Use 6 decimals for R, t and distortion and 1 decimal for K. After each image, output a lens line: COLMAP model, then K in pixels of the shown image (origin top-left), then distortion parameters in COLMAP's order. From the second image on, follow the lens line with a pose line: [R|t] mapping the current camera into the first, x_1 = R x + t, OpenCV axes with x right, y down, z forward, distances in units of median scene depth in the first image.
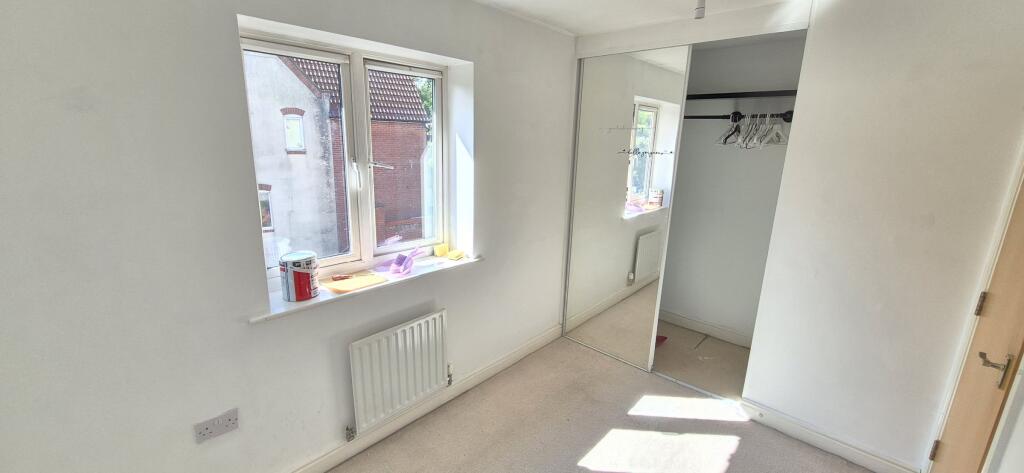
lens RADIAL K [[403.4, 0, 513.1], [0, 403.4, 238.1], [0, 0, 1]] dist [0.001293, -0.001471]
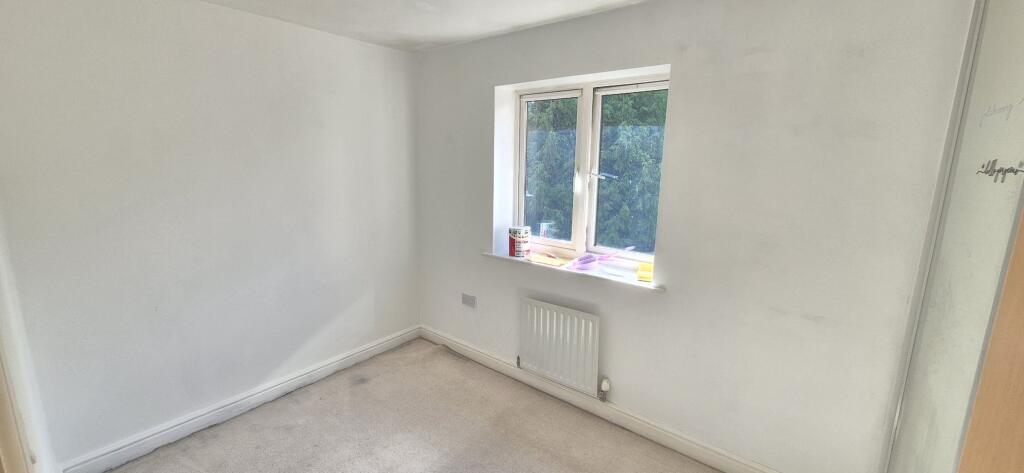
lens RADIAL K [[403.4, 0, 509.7], [0, 403.4, 234.3], [0, 0, 1]] dist [0.001293, -0.001471]
pose [[0.064382, 0.162793, -0.984557, 0.900259], [-0.246891, 0.958532, 0.142345, -0.129361], [0.966902, 0.233913, 0.101904, 0.730163]]
